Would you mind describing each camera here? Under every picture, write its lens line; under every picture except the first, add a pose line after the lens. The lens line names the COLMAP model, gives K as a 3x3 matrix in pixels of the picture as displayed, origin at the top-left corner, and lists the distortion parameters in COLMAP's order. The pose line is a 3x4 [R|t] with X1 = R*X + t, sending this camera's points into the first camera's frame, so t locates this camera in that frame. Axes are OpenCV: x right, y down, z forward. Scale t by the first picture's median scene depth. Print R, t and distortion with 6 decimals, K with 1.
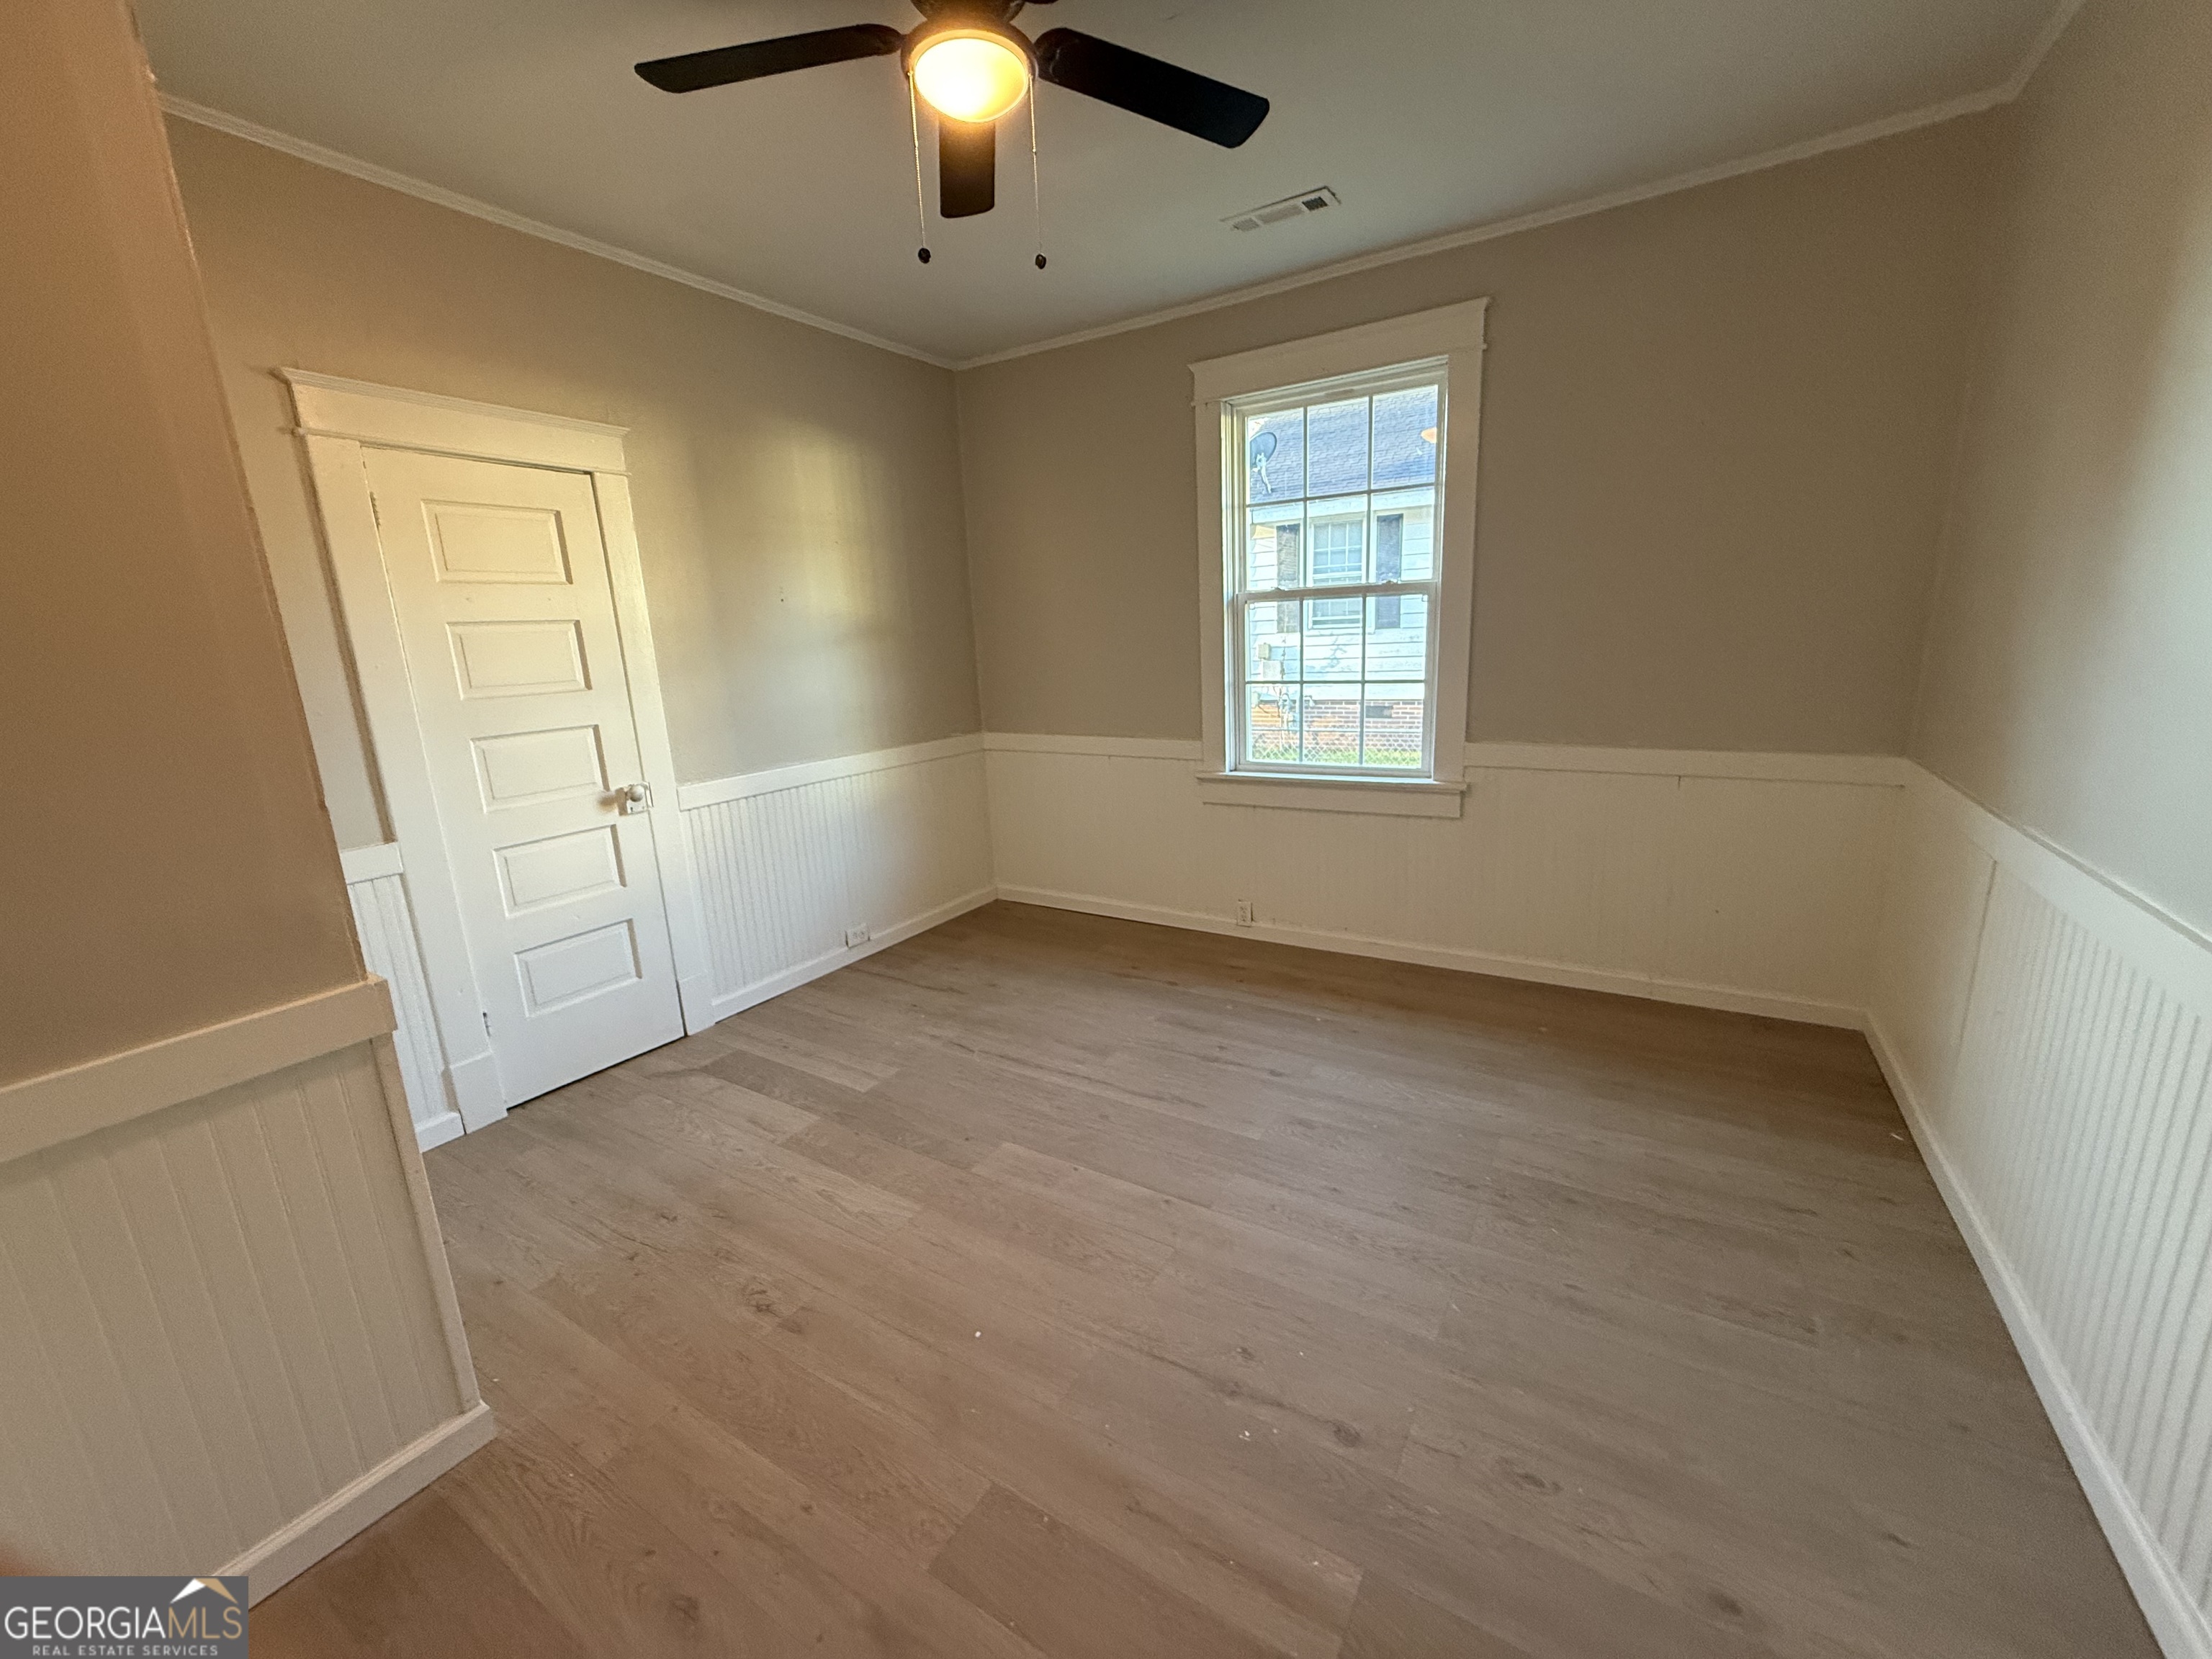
lens RADIAL K [[879.1, 0, 1098.0], [0, 879.1, 831.4], [0, 0, 1]] dist [-0.000410, -0.000043]
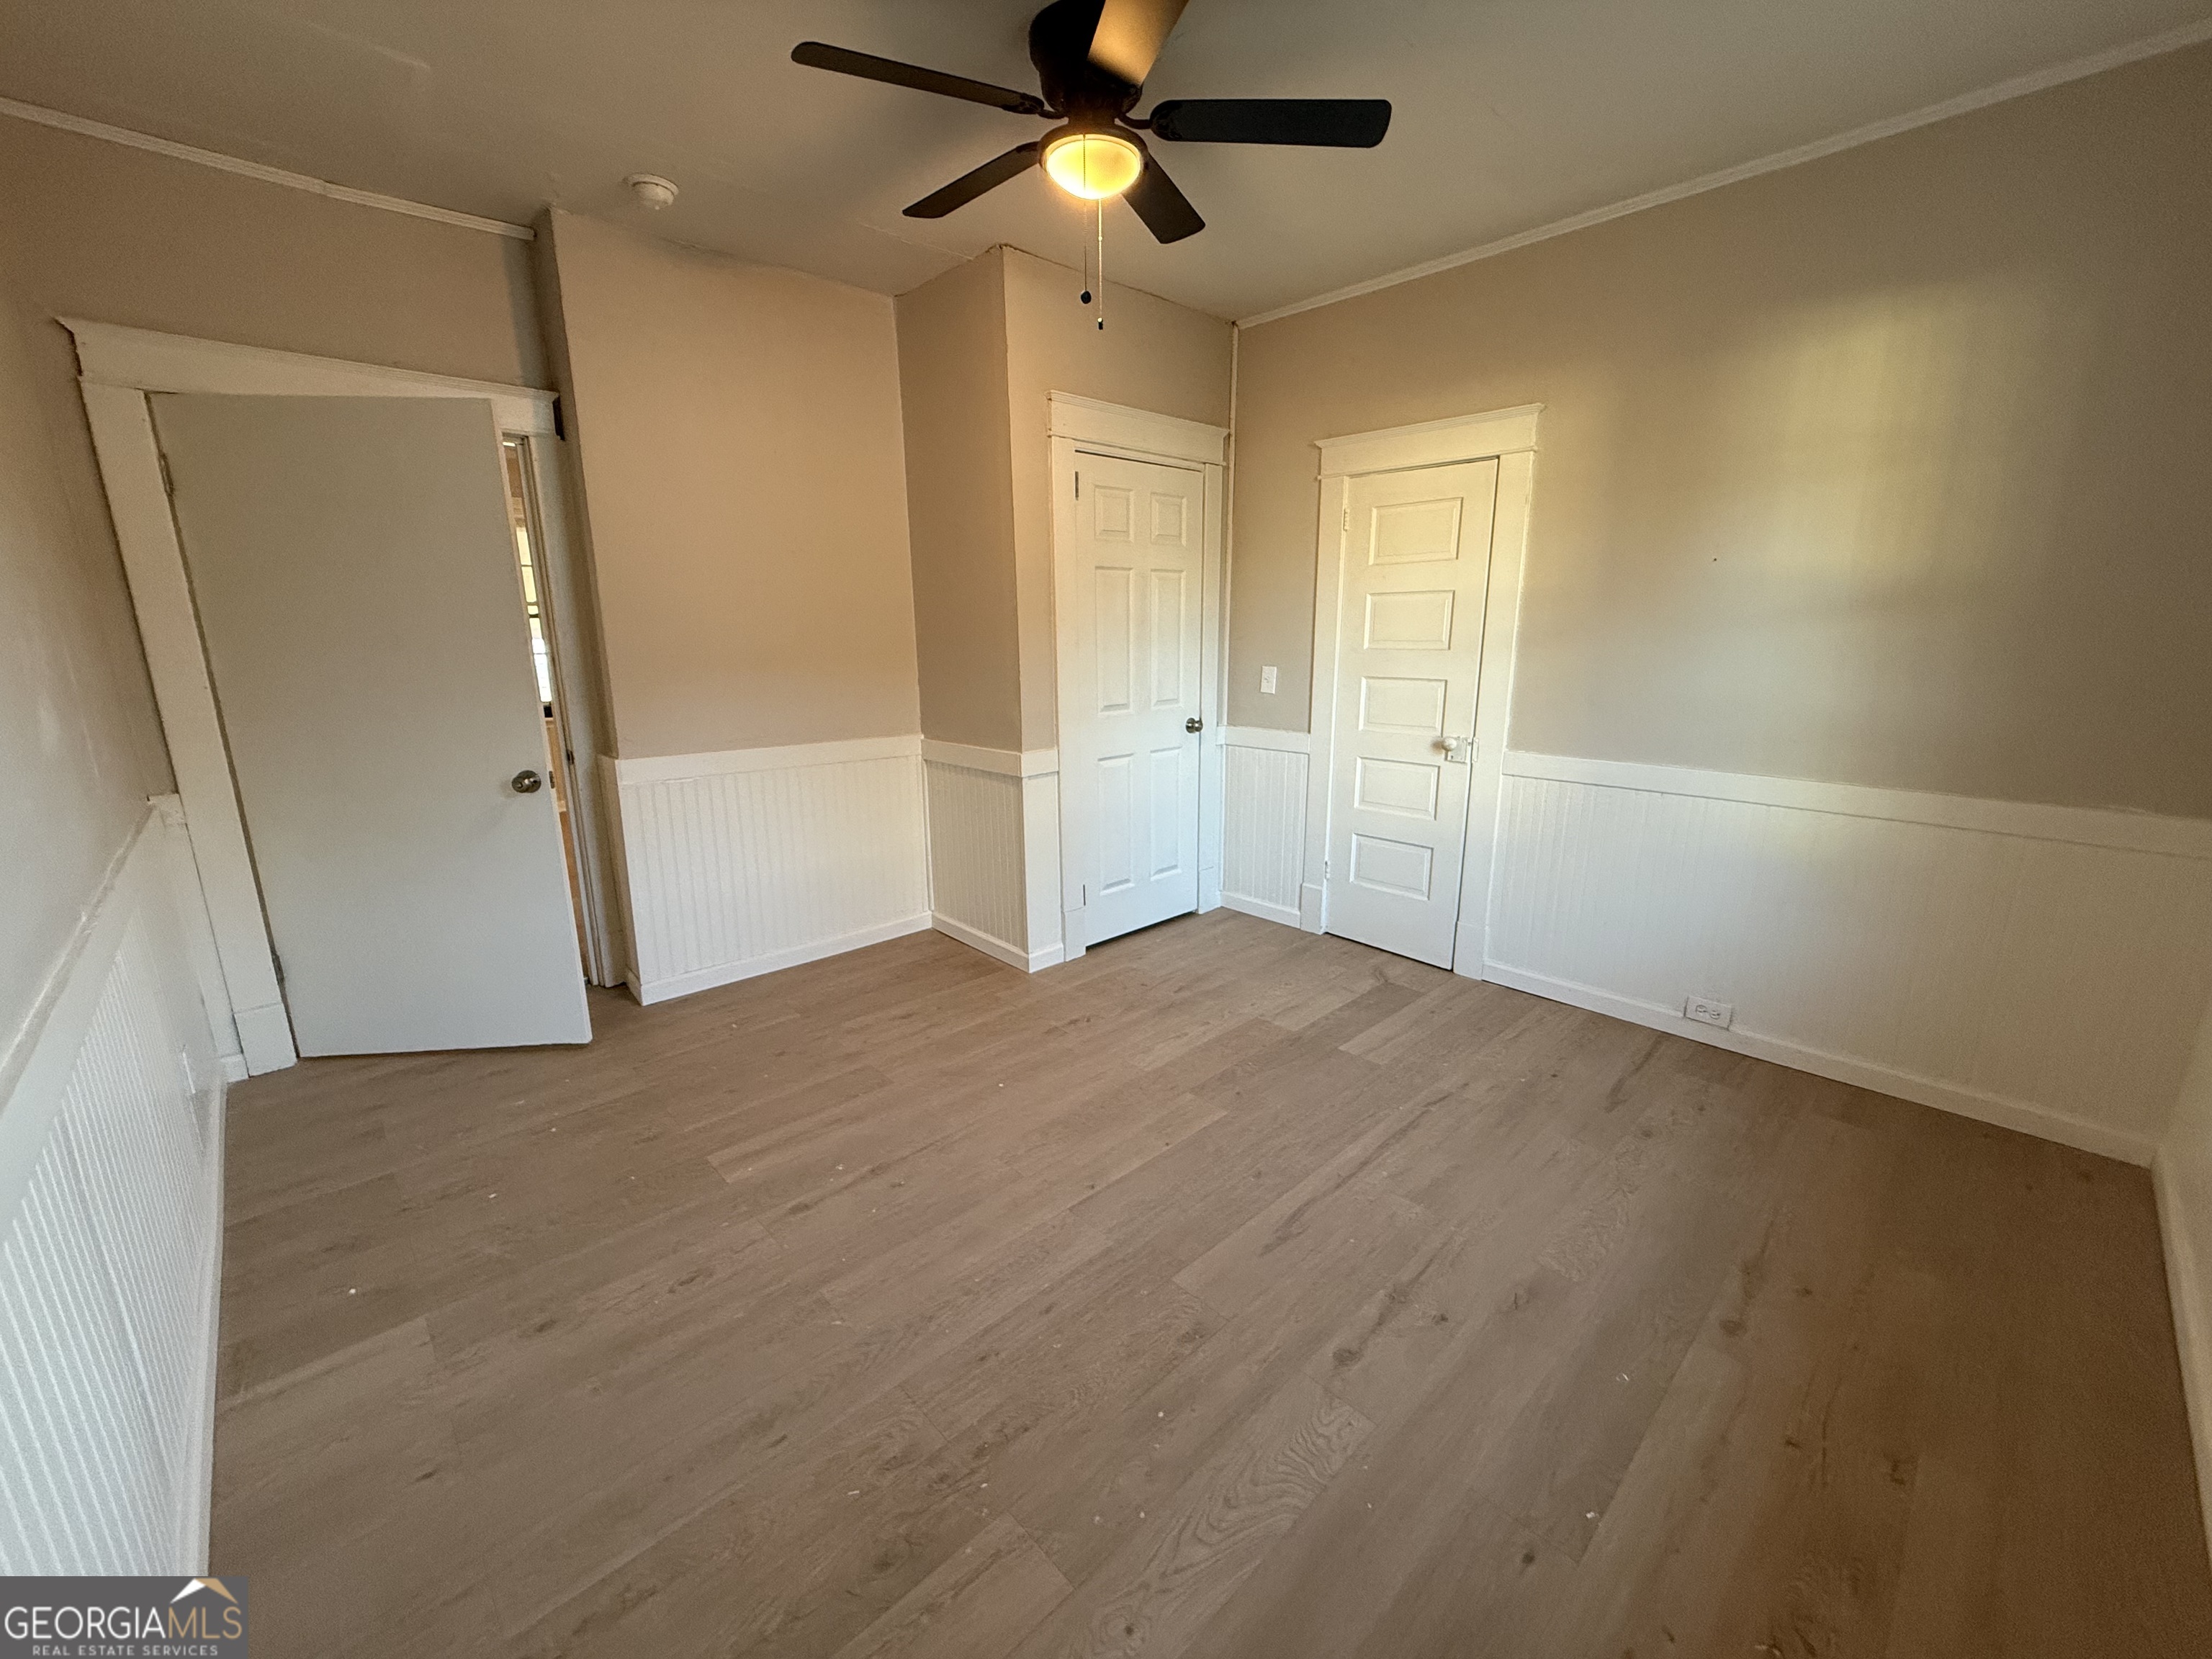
lens RADIAL K [[879.1, 0, 1098.0], [0, 879.1, 831.4], [0, 0, 1]] dist [-0.000410, -0.000043]
pose [[-0.255397, 0.268100, -0.928922, 0.640888], [-0.195091, 0.926731, 0.321106, -0.203083], [0.946949, 0.263234, -0.184380, 0.763192]]
